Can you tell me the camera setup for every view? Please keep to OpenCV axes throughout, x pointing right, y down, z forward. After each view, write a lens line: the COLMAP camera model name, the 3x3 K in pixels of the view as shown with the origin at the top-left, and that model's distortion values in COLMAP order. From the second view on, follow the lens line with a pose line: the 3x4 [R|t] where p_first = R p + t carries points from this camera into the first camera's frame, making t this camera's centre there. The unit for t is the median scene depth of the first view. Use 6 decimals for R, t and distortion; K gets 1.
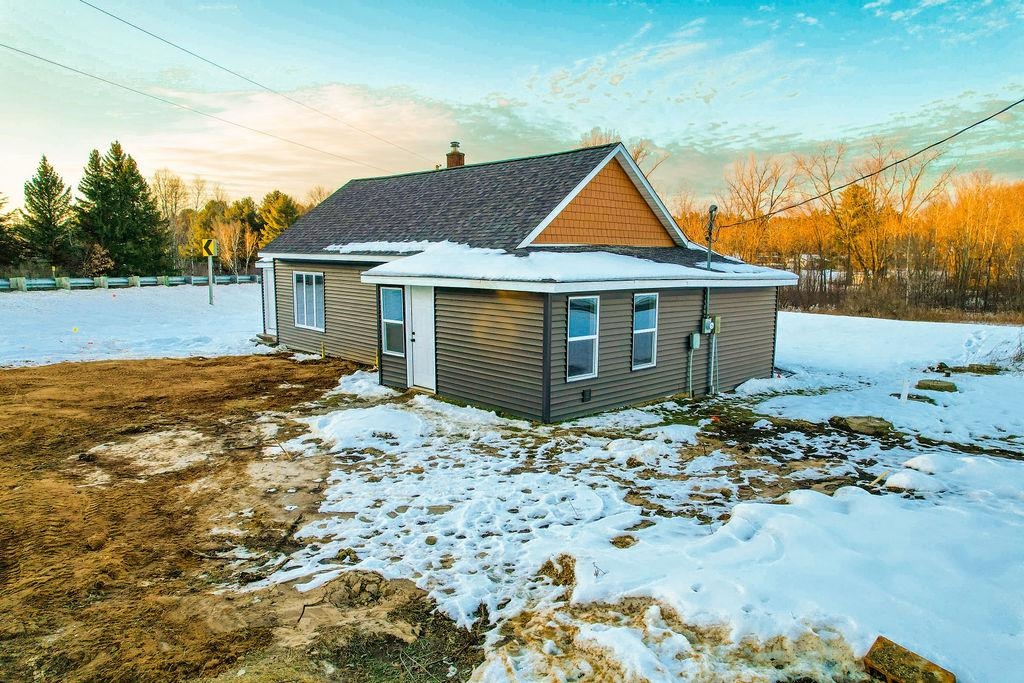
lens RADIAL K [[654.0, 0, 517.7], [0, 654.0, 346.8], [0, 0, 1]] dist [-0.085058, 0.078565]
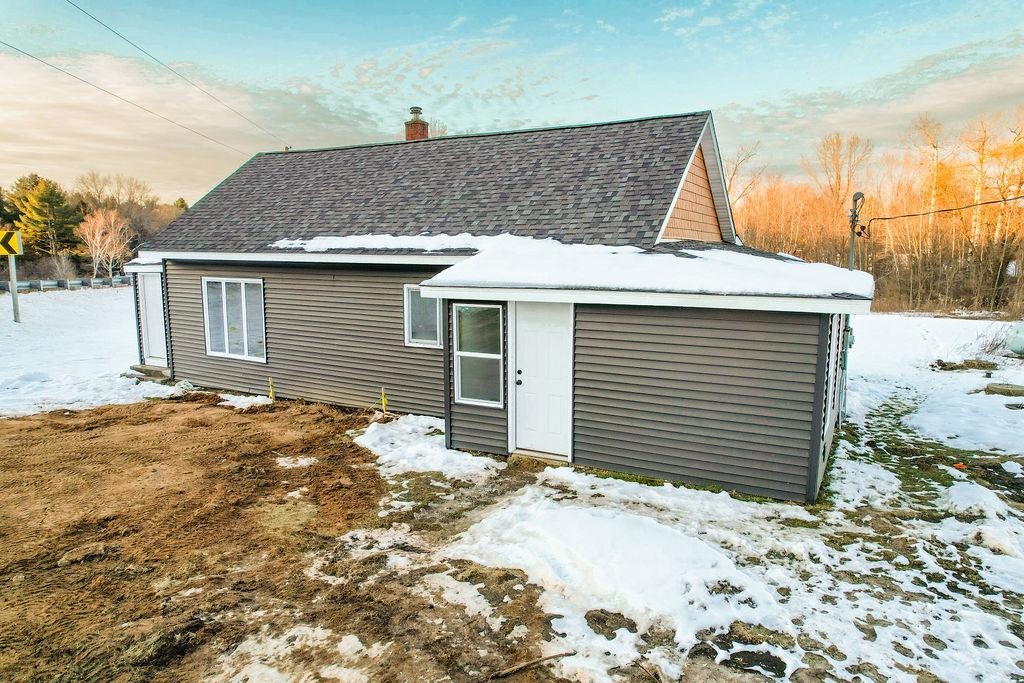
lens RADIAL K [[654.0, 0, 517.7], [0, 654.0, 346.8], [0, 0, 1]] dist [-0.085058, 0.078565]
pose [[0.955498, -0.045947, 0.291398, -0.372427], [0.043682, 0.998943, 0.014276, -0.059129], [-0.291746, -0.000912, 0.956495, 0.377474]]
